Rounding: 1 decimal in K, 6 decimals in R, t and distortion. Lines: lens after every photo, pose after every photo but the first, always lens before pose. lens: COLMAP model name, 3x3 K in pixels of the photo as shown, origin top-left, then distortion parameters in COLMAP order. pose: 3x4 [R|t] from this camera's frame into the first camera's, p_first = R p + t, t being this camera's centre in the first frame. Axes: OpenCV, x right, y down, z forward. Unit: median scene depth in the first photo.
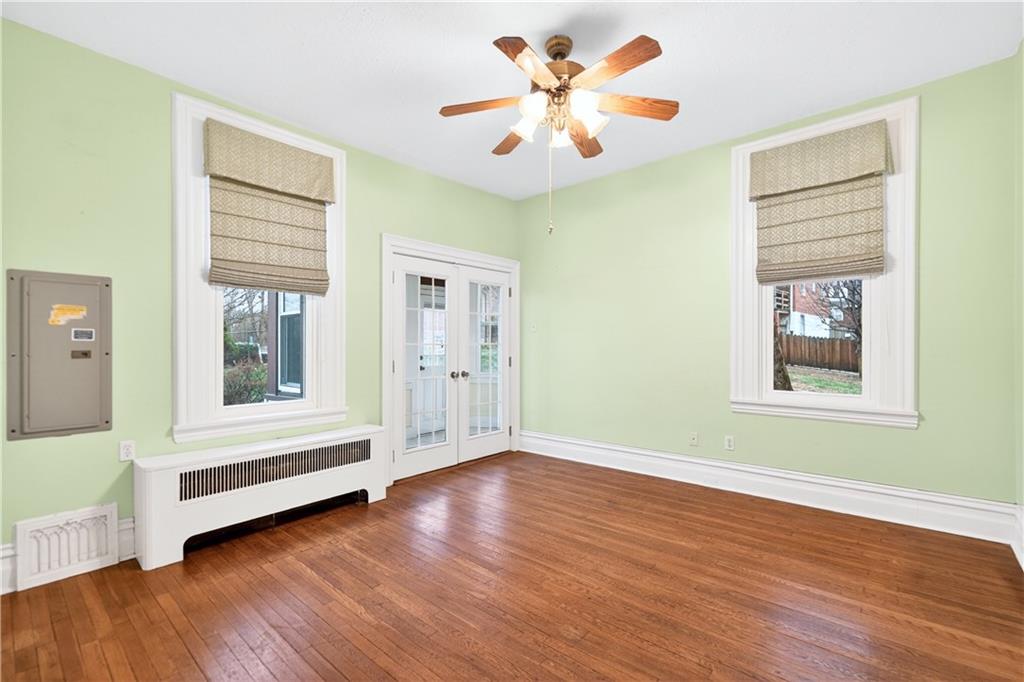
lens RADIAL K [[459.6, 0, 530.9], [0, 459.6, 343.2], [0, 0, 1]] dist [-0.000821, -0.000277]
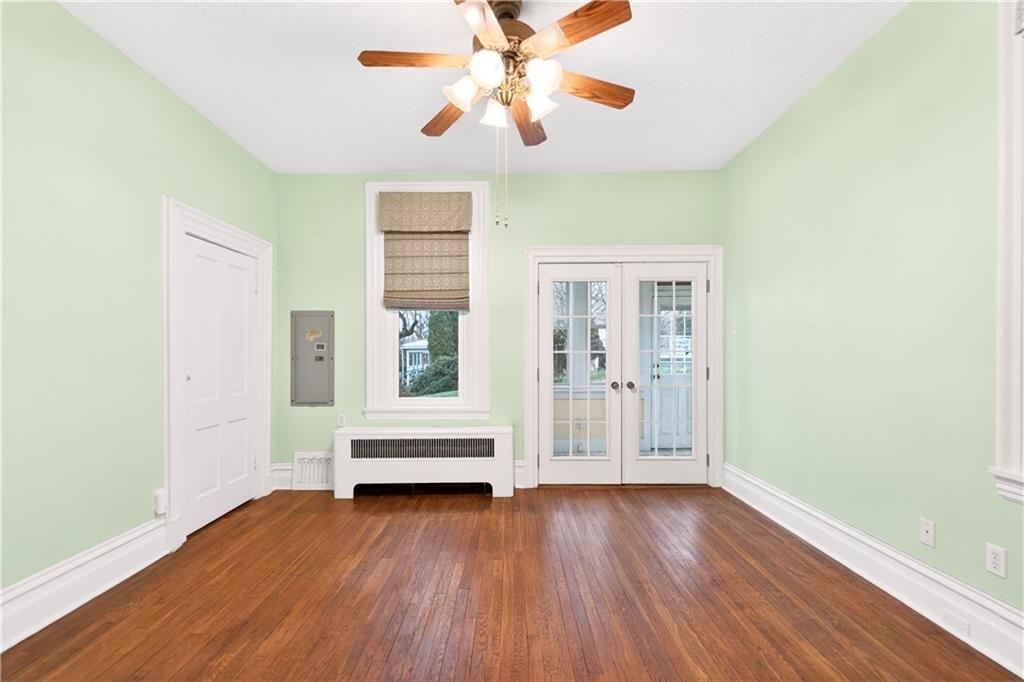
lens RADIAL K [[465.3, 0, 511.5], [0, 465.3, 347.8], [0, 0, 1]] dist [0.000246, -0.000173]
pose [[0.632979, -0.003475, -0.774161, 0.570416], [0.004480, 0.999990, -0.000825, -0.007468], [0.774156, -0.002946, 0.632988, 0.350684]]
